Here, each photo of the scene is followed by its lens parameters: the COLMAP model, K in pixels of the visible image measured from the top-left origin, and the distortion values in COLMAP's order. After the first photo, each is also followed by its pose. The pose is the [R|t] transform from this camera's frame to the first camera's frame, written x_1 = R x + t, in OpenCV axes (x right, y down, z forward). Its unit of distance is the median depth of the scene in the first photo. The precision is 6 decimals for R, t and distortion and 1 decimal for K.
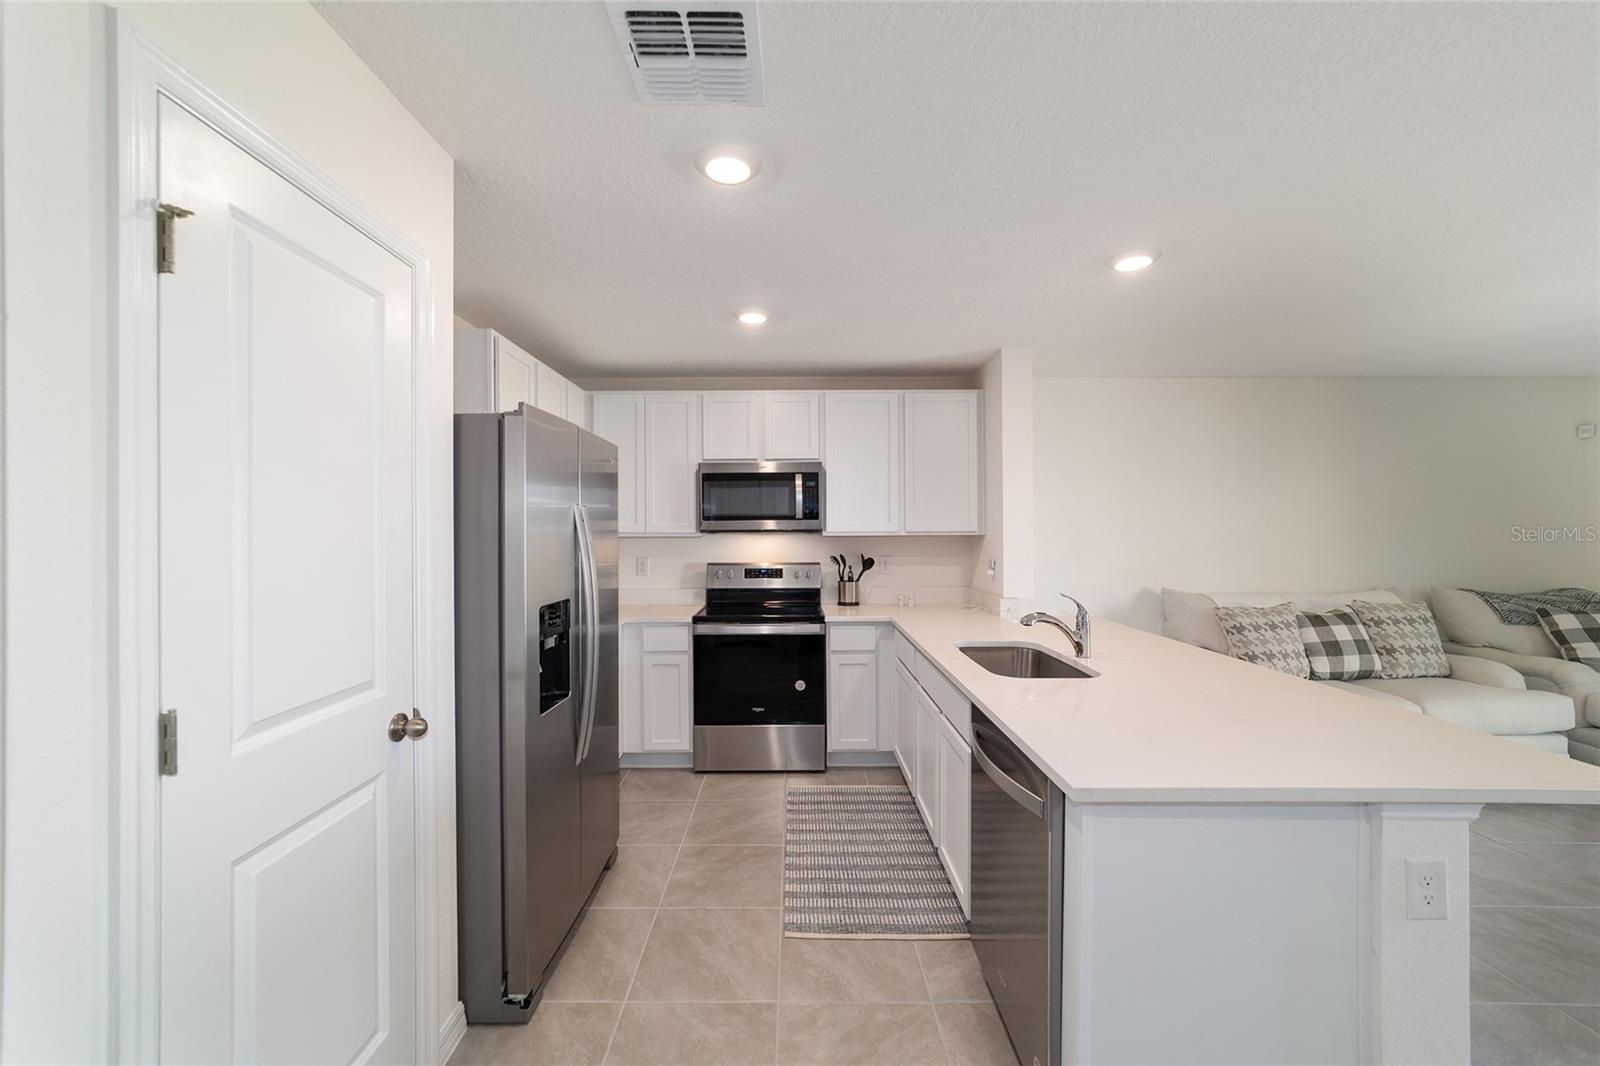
lens RADIAL K [[614.4, 0, 796.1], [0, 614.4, 530.1], [0, 0, 1]] dist [-0.017873, 0.008860]
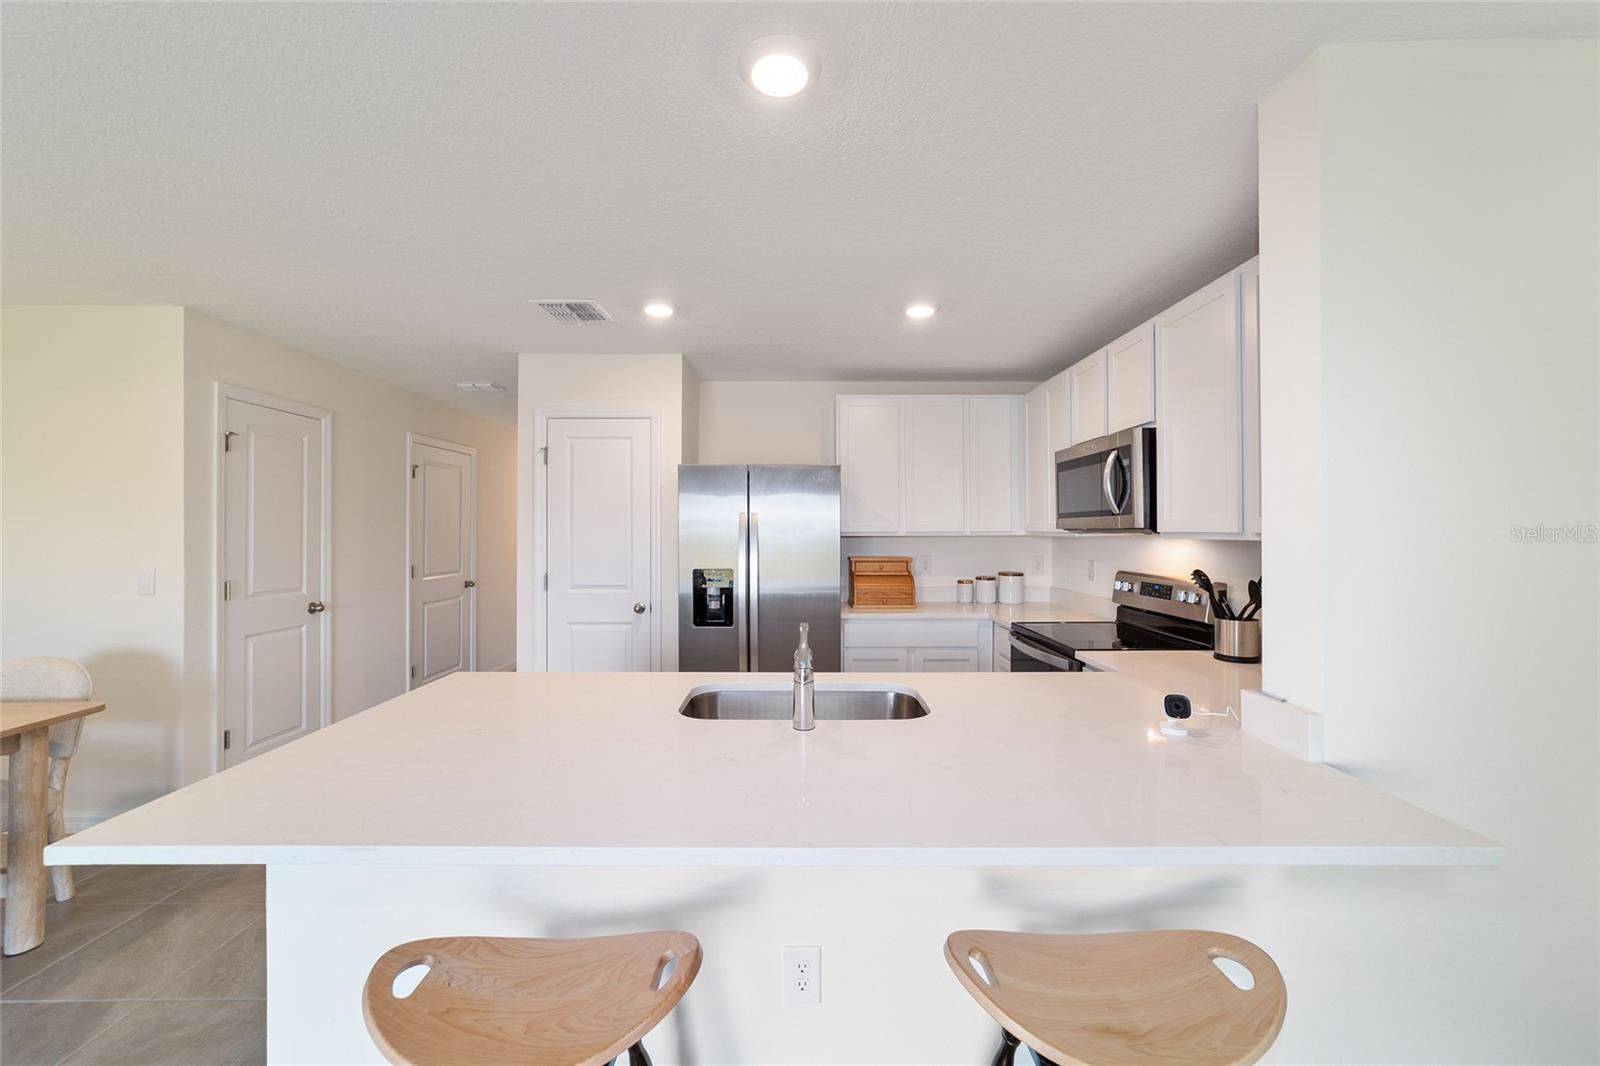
lens RADIAL K [[614.4, 0, 794.1], [0, 614.4, 530.3], [0, 0, 1]] dist [-0.017873, 0.008860]
pose [[-0.007073, 0.003250, -0.999970, 0.740652], [-0.002008, 0.999993, 0.003264, -0.000973], [0.999973, 0.002031, -0.007067, 0.662053]]
